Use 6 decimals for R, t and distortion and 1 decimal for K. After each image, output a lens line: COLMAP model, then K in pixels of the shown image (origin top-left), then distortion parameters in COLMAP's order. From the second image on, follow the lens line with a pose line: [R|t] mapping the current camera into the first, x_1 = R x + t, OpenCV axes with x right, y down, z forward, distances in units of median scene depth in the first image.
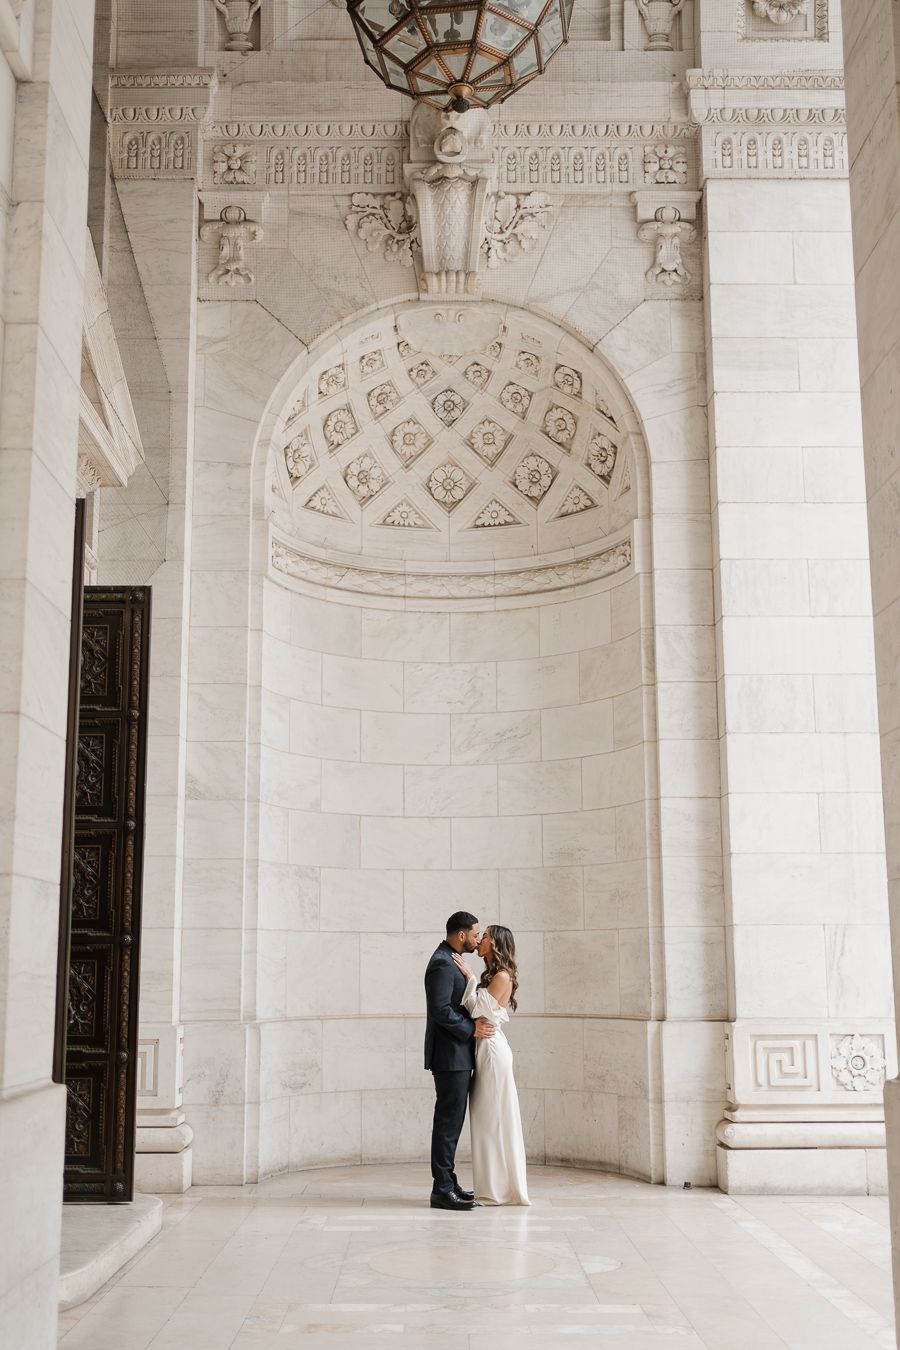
lens RADIAL K [[1662.1, 0, 450.0], [0, 1662.1, 675.0], [0, 0, 1]] dist [-0.004209, -0.010616]
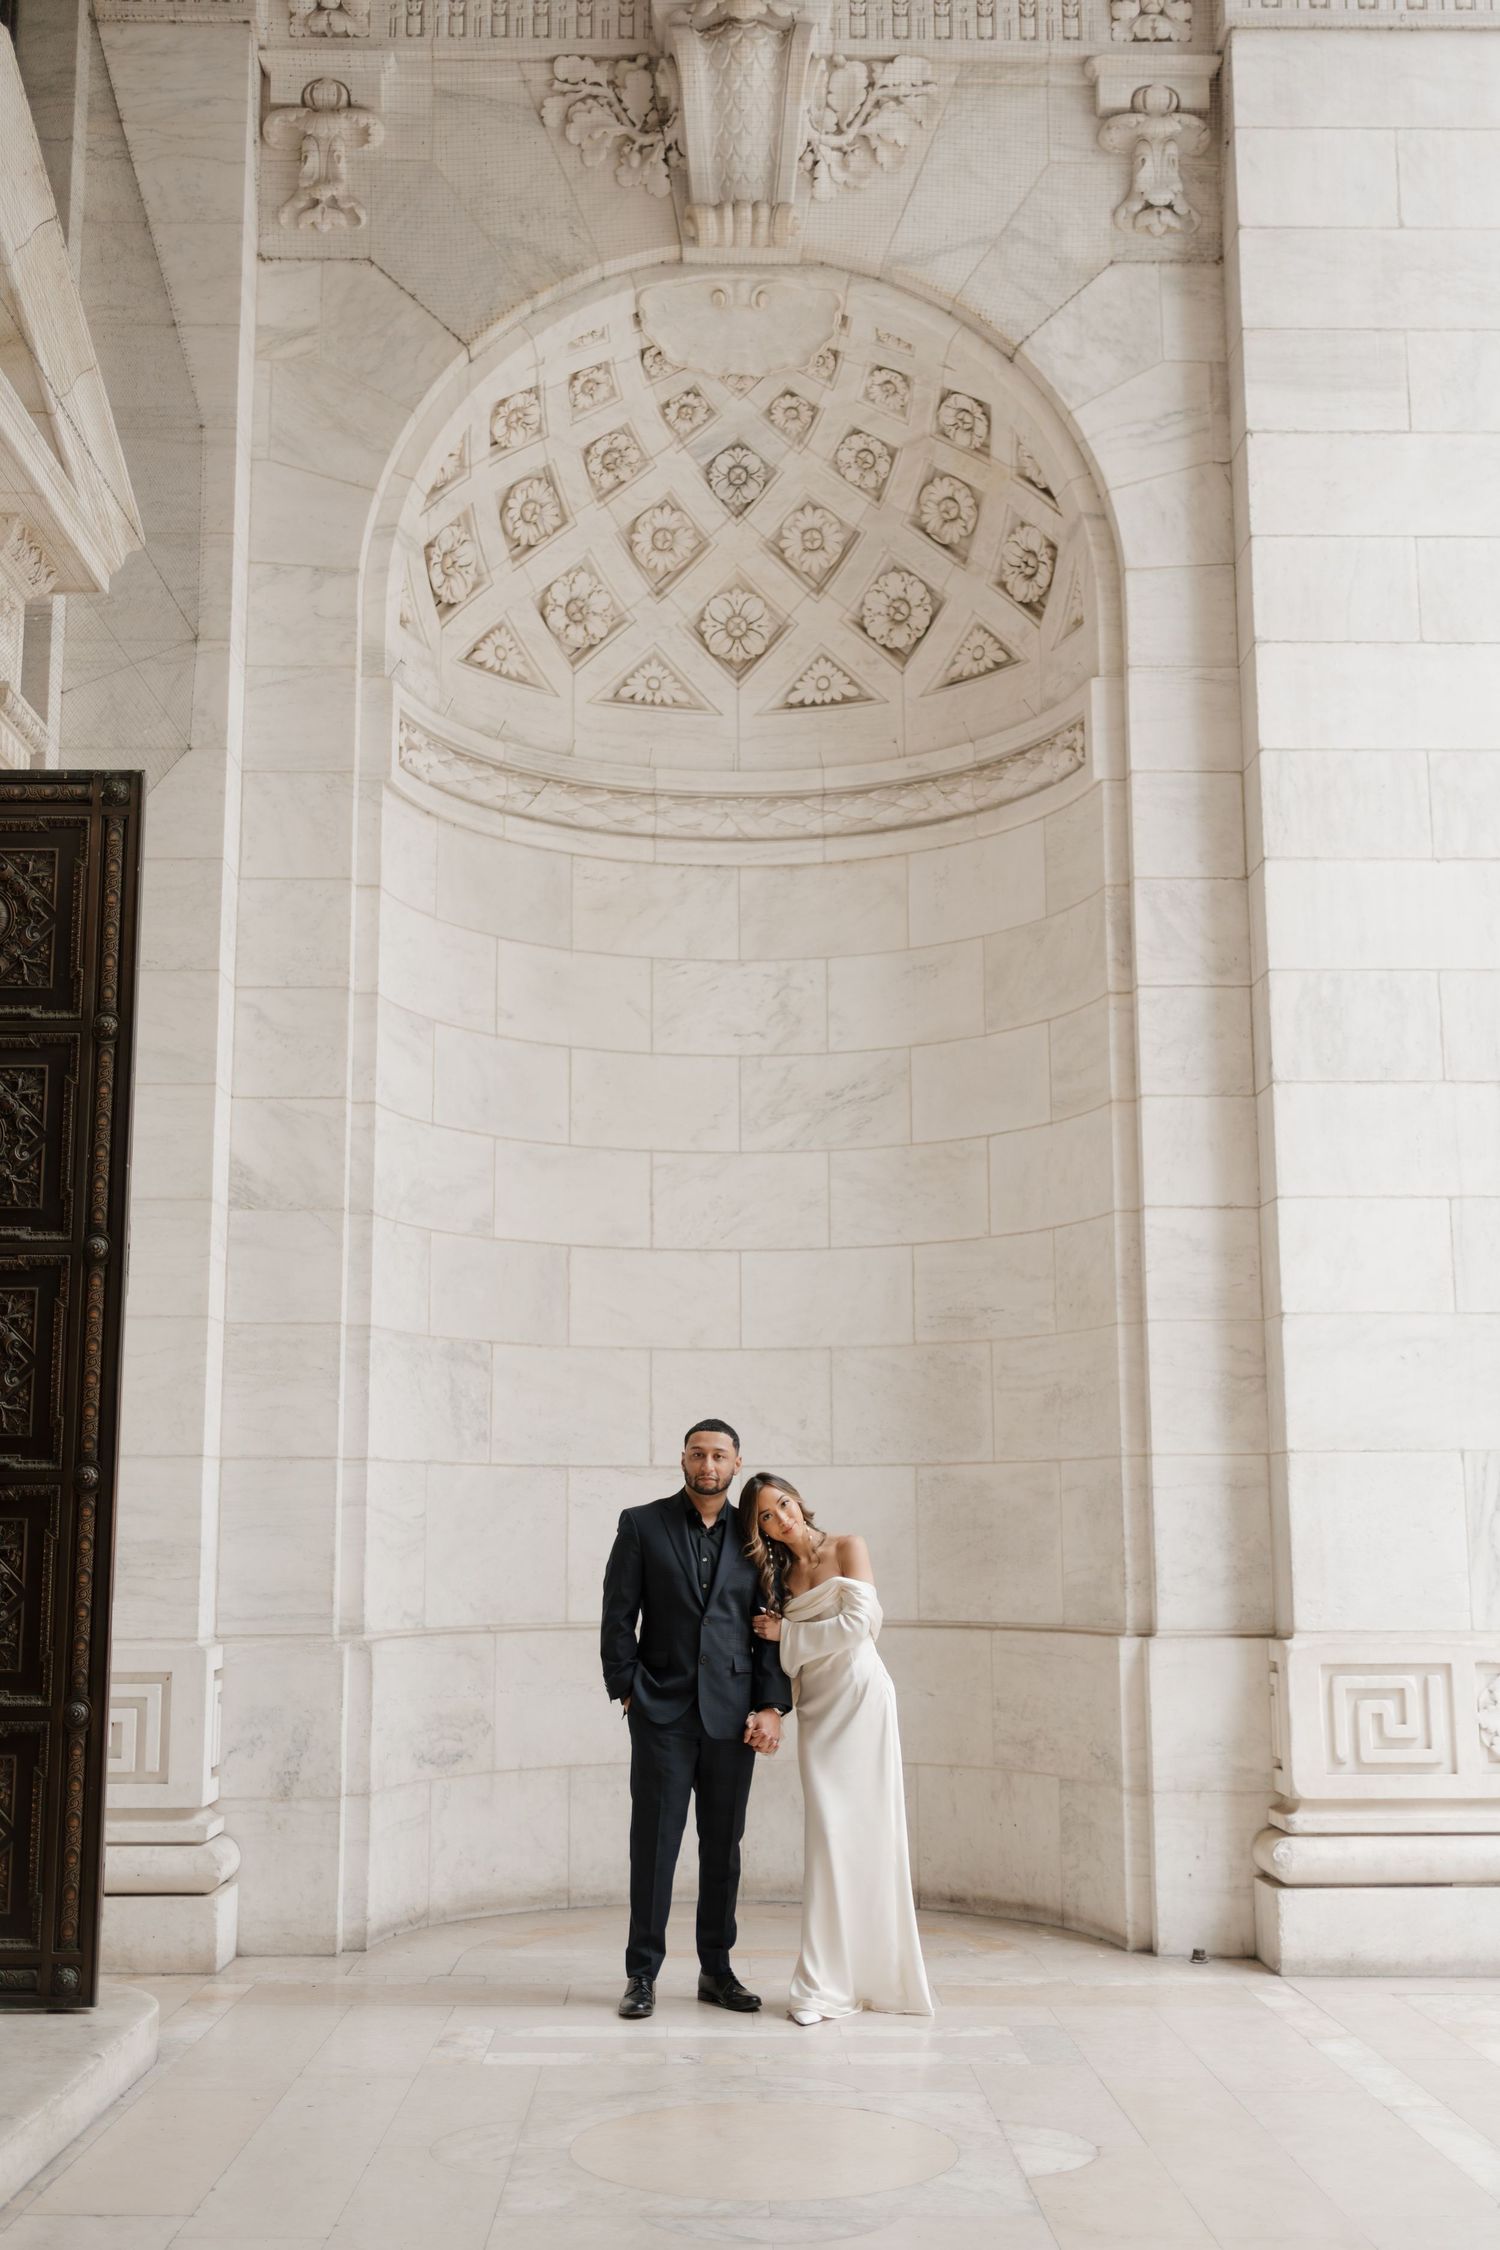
lens RADIAL K [[2525.4, 0, 745.0], [0, 2525.4, 1105.5], [0, 0, 1]] dist [-0.009073, 0.006708]
pose [[0.999989, 0.001639, 0.004334, -0.001629], [-0.001666, 0.999978, 0.006407, 0.035866], [-0.004323, -0.006414, 0.999970, 0.204041]]
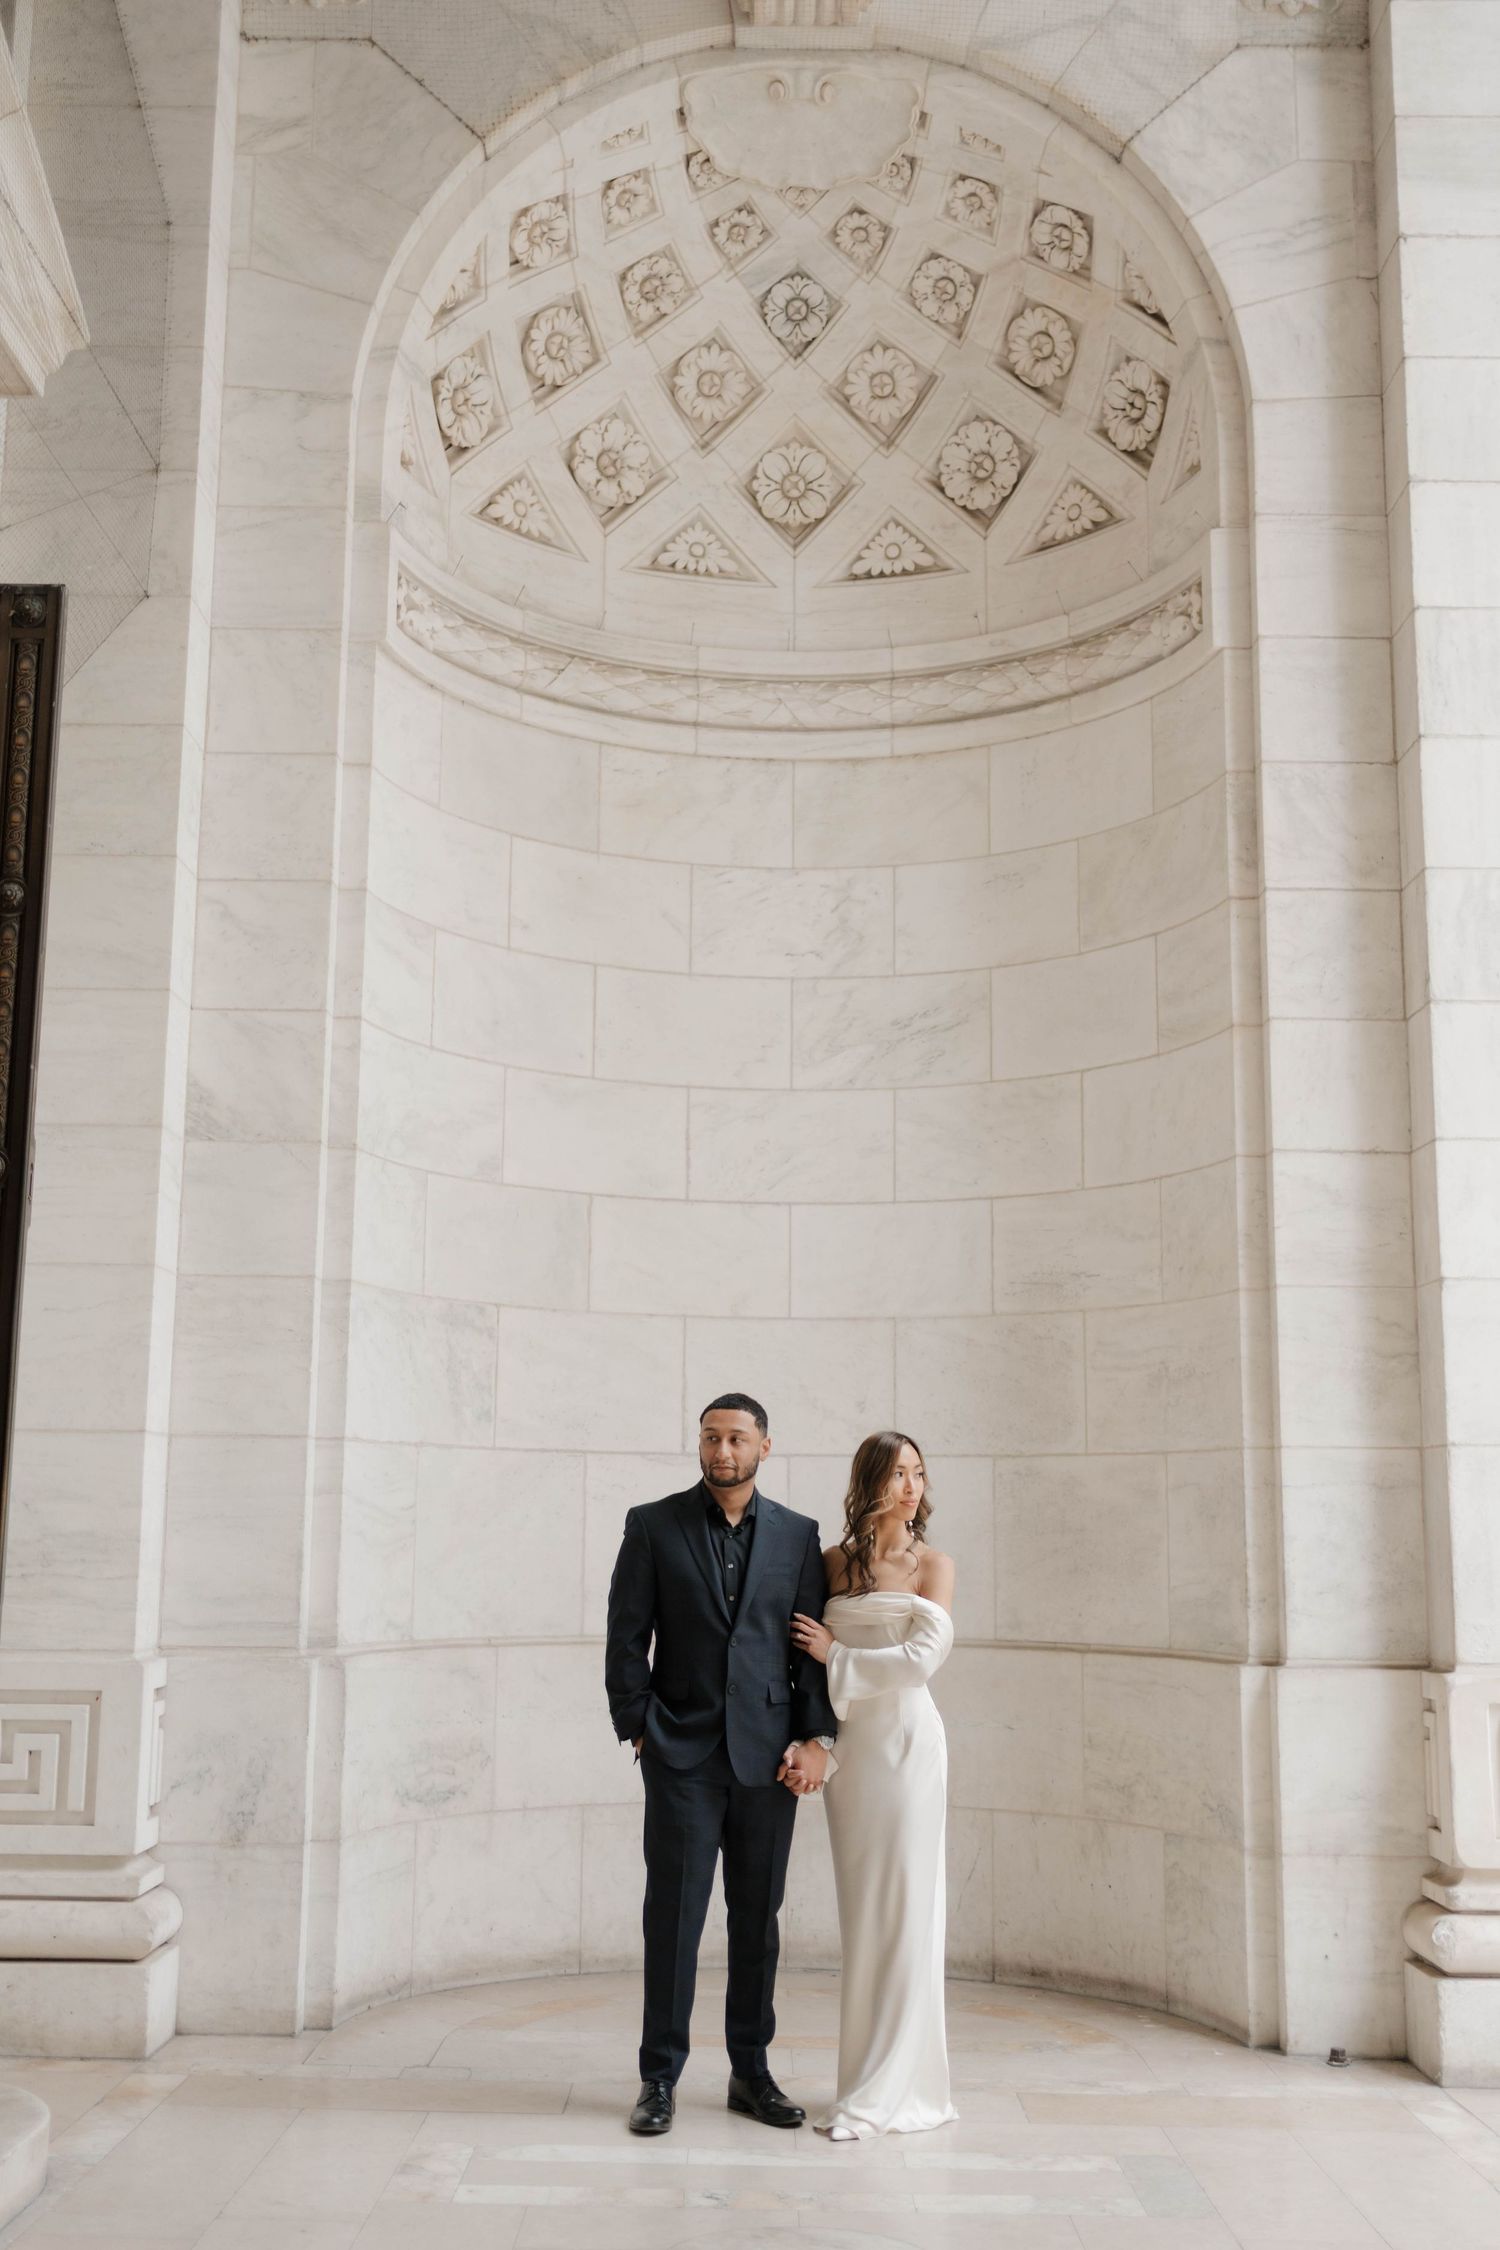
lens RADIAL K [[2438.9, 0, 741.6], [0, 2438.9, 1082.1], [0, 0, 1]] dist [-0.010022, 0.013100]
pose [[0.999736, 0.012220, -0.019438, -0.000296], [-0.012375, 0.999892, -0.007871, 0.060522], [0.019340, 0.008109, 0.999780, 0.346949]]
